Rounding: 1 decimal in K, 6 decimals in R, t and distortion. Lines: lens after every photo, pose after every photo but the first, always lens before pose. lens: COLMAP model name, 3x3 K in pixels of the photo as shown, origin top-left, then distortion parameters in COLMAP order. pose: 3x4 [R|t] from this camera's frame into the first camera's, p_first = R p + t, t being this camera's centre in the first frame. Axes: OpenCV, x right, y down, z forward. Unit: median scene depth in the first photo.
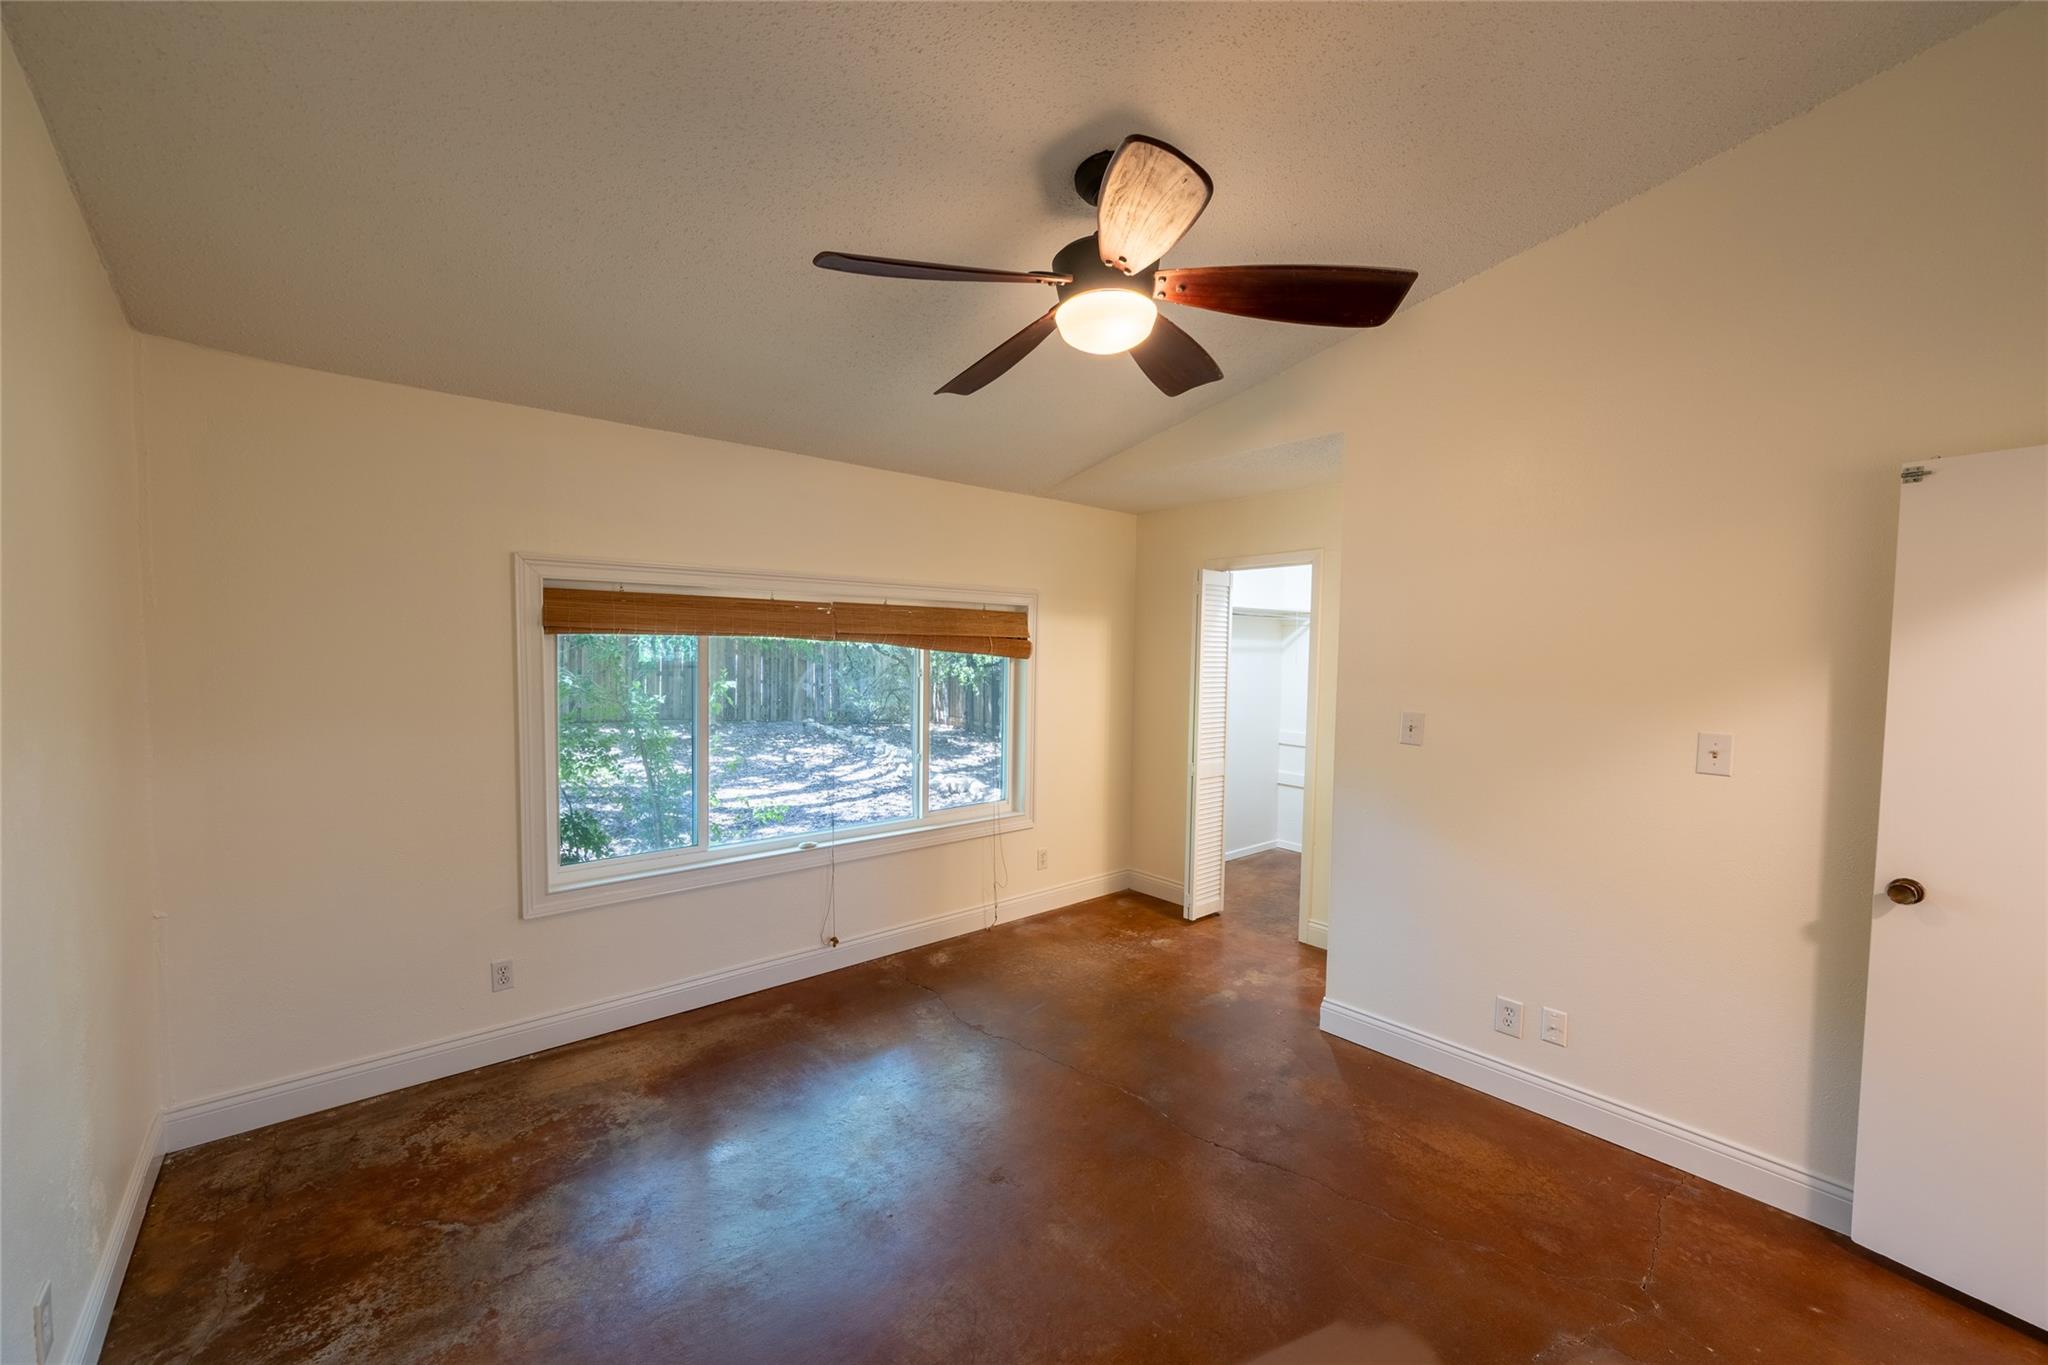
lens RADIAL K [[798.3, 0, 1034.3], [0, 798.3, 679.4], [0, 0, 1]] dist [-0.000867, -0.000423]
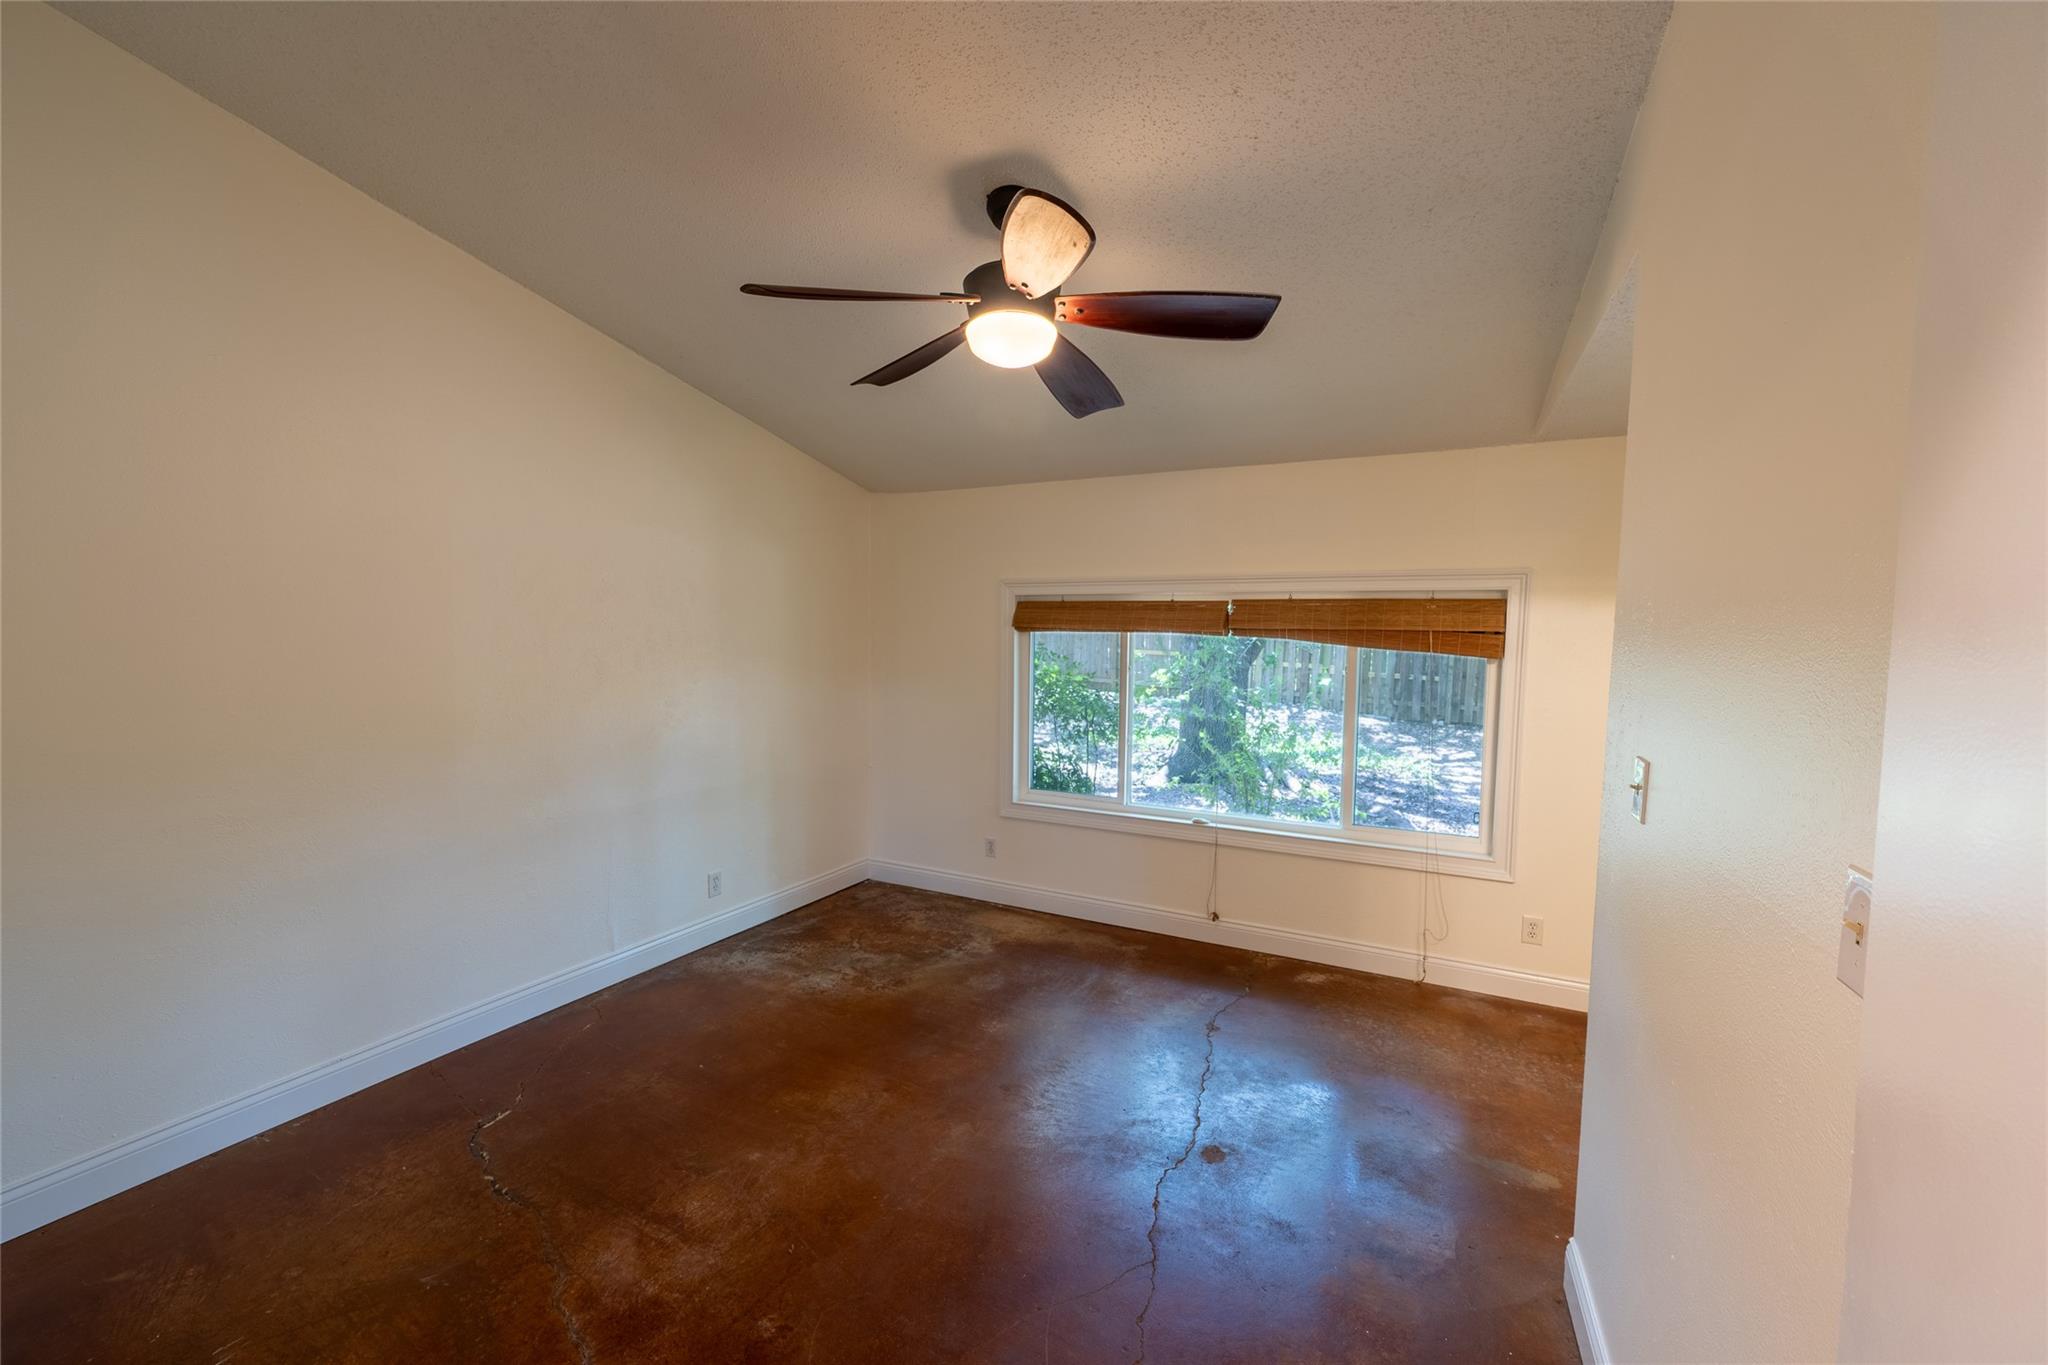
lens RADIAL K [[798.3, 0, 1033.0], [0, 798.3, 681.1], [0, 0, 1]] dist [-0.000867, -0.000423]
pose [[0.388129, 0.039168, -0.920772, 0.704918], [-0.051773, 0.998445, 0.020648, 0.003753], [0.920150, 0.039657, 0.389554, 0.387798]]
